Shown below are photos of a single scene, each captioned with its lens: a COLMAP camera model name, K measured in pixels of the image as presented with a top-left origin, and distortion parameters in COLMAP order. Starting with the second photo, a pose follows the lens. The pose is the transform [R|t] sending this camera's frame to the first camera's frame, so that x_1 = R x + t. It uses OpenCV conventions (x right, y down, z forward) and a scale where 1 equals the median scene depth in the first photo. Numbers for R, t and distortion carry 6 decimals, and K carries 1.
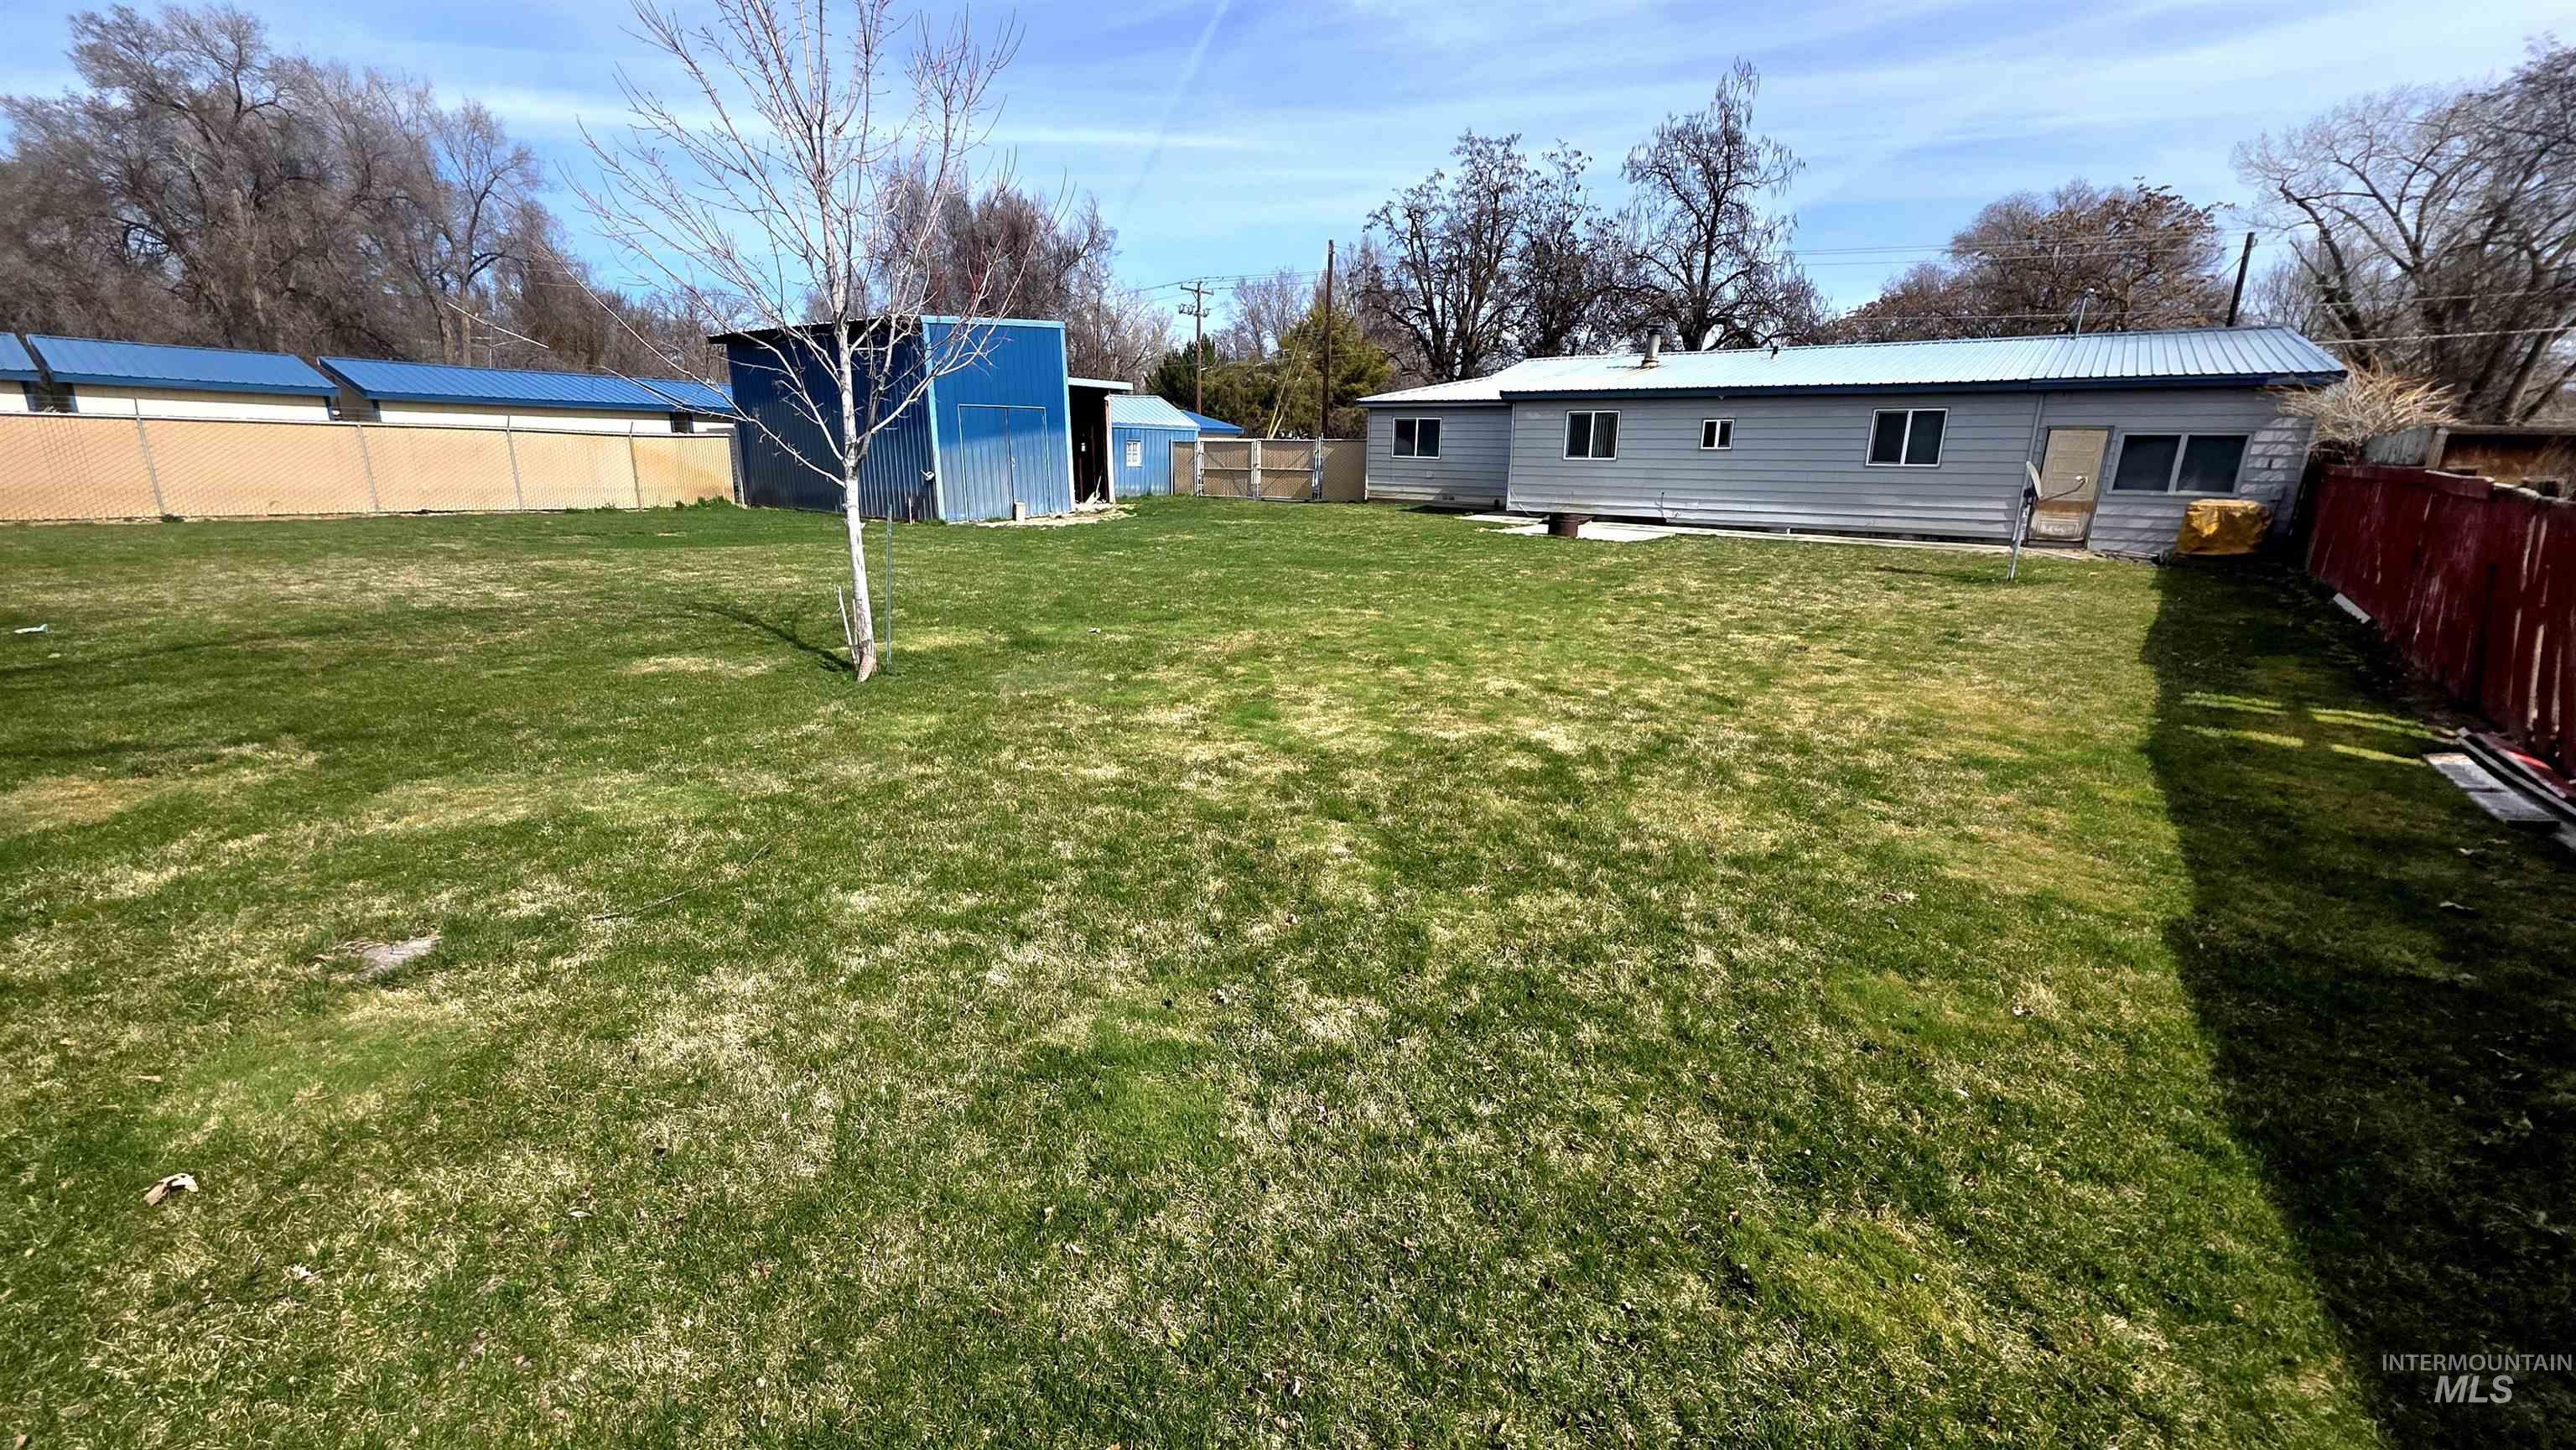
lens RADIAL K [[1033.4, 0, 1288.0], [0, 1033.4, 725.0], [0, 0, 1]] dist [0.007495, 0.000070]
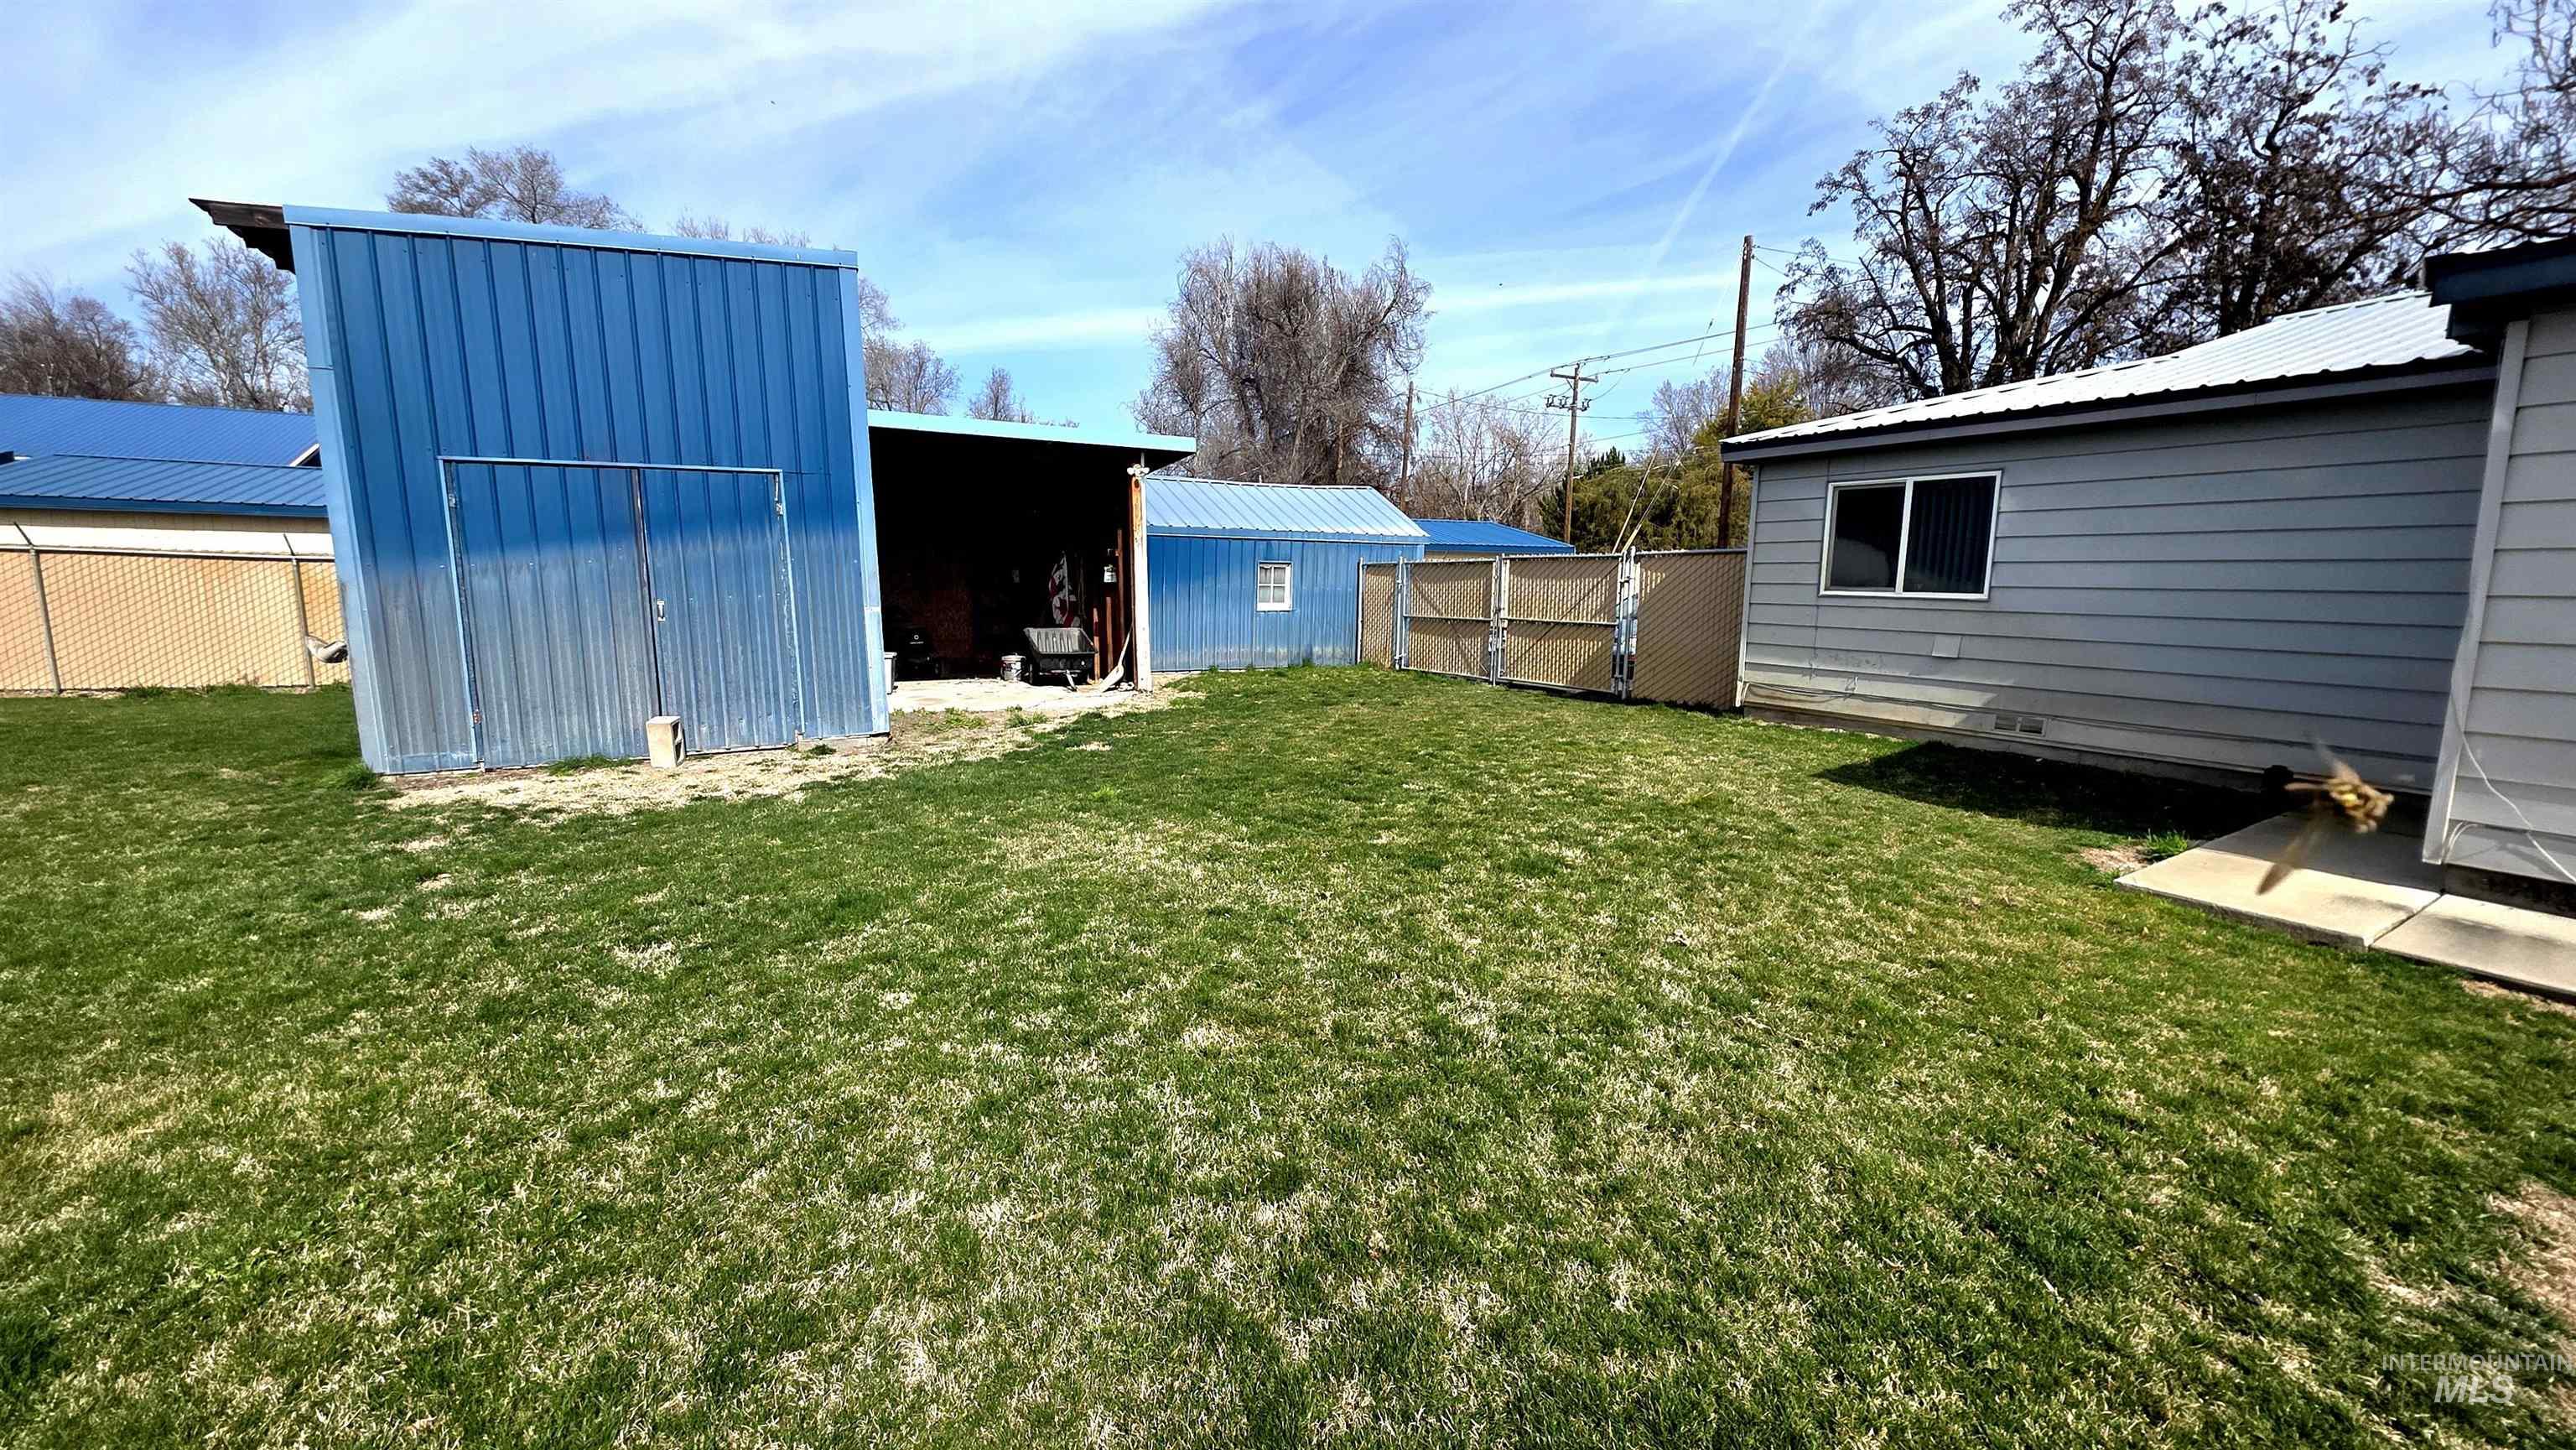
lens RADIAL K [[1033.4, 0, 1288.0], [0, 1033.4, 725.0], [0, 0, 1]] dist [0.007495, 0.000070]
pose [[0.917598, 0.048797, -0.394502, 0.064062], [-0.097175, 0.989862, -0.103588, -0.137074], [0.385448, 0.133388, 0.913038, 0.524035]]
